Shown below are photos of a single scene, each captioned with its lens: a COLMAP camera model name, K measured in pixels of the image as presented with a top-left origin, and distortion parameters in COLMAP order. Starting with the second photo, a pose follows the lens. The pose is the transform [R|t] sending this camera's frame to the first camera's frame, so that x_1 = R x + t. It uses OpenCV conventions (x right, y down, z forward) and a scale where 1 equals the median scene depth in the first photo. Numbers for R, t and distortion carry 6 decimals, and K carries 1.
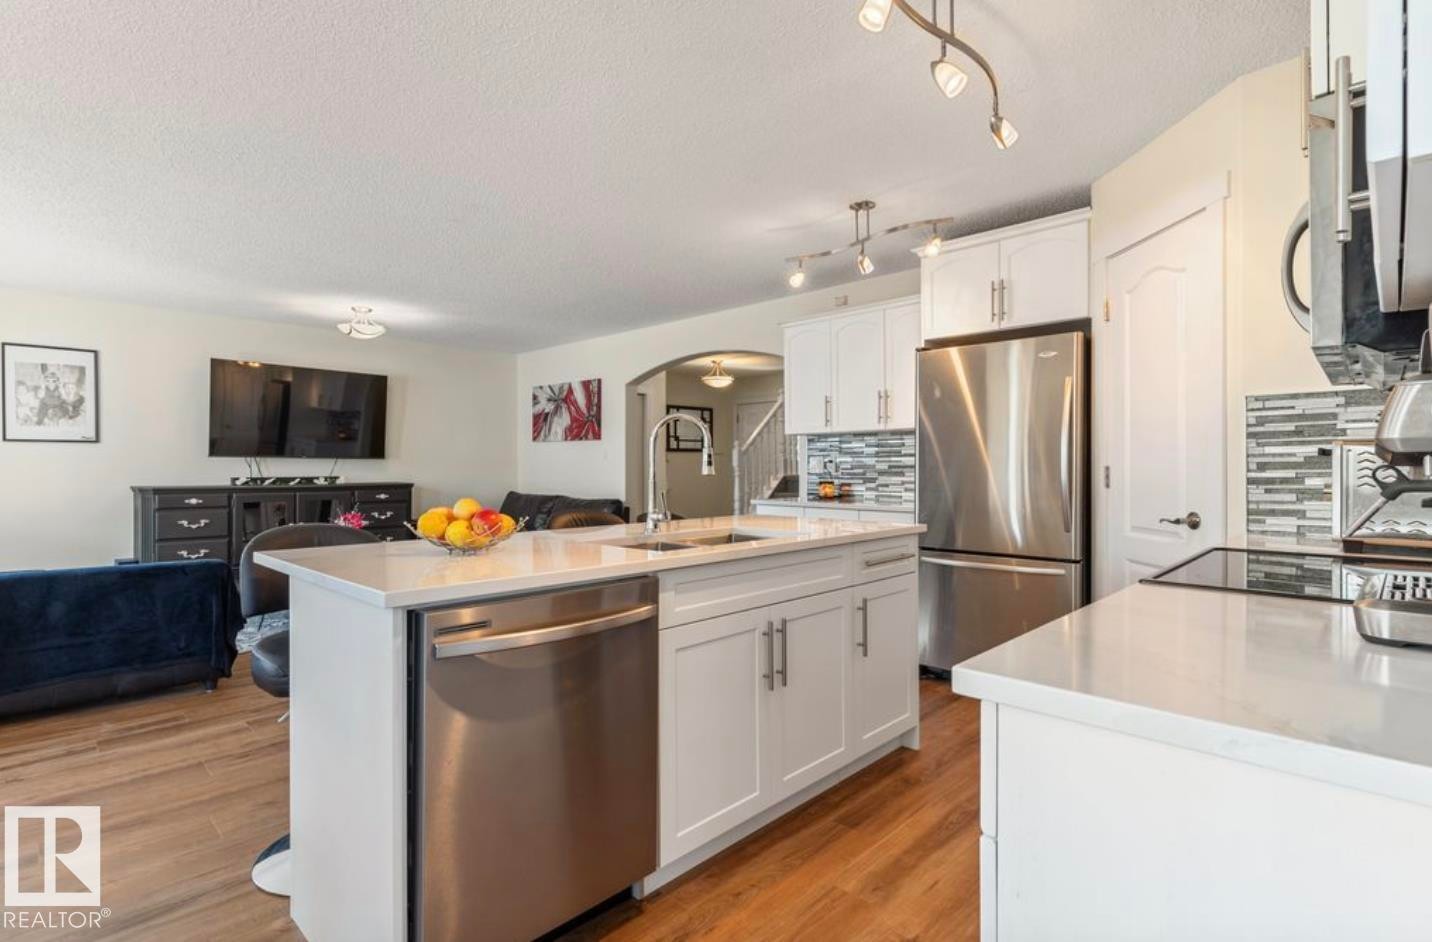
lens RADIAL K [[693.0, 0, 716.0], [0, 693.0, 471.0], [0, 0, 1]] dist [0.001757, 0.000333]
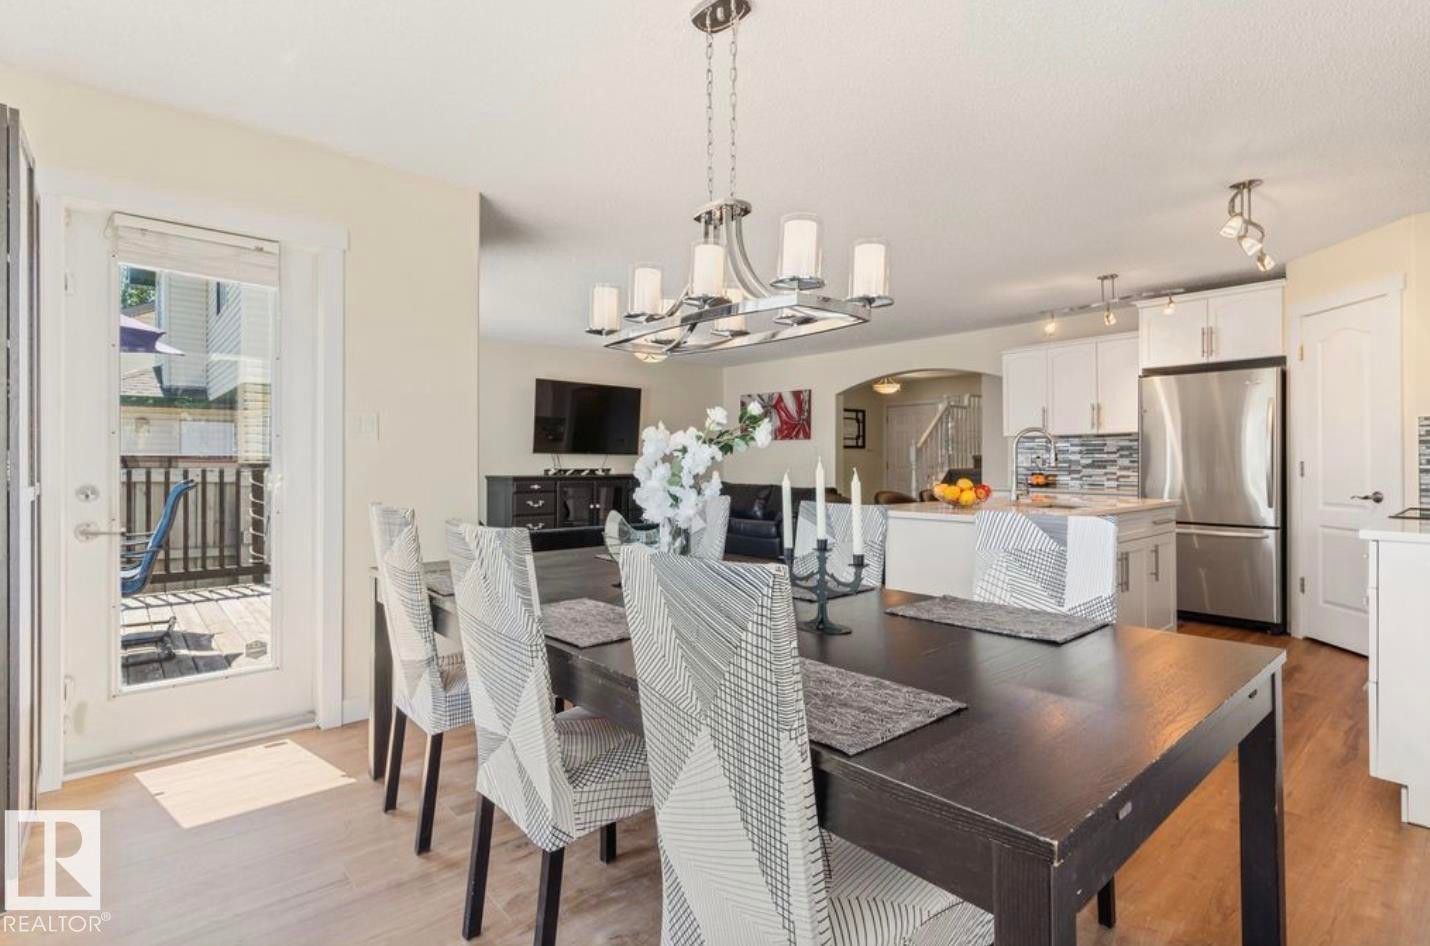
lens RADIAL K [[692.9, 0, 713.2], [0, 692.9, 463.0], [0, 0, 1]] dist [-0.001281, -0.000564]
pose [[0.996260, 0.001261, -0.086395, -0.331156], [-0.001564, 0.999993, -0.003436, 0.002131], [0.086390, 0.003558, 0.996255, -0.334879]]
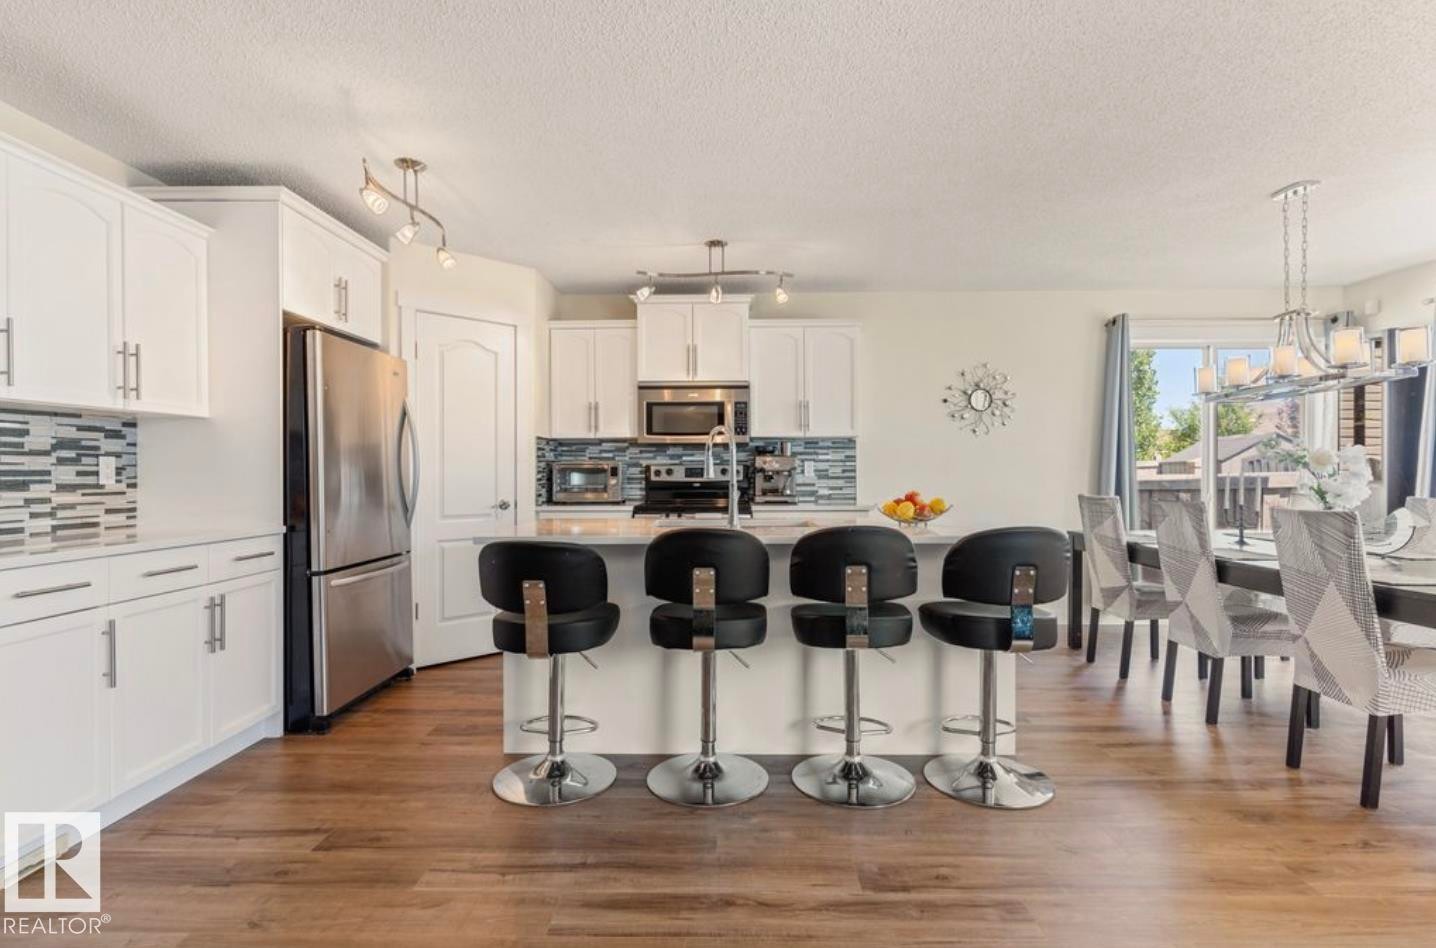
lens RADIAL K [[695.8, 0, 716.2], [0, 695.8, 464.0], [0, 0, 1]] dist [-0.001281, -0.000564]
pose [[-0.675796, 0.001690, 0.737086, -0.472579], [-0.002883, 0.999984, -0.004936, -0.011687], [-0.737083, -0.005460, -0.675780, 0.920068]]
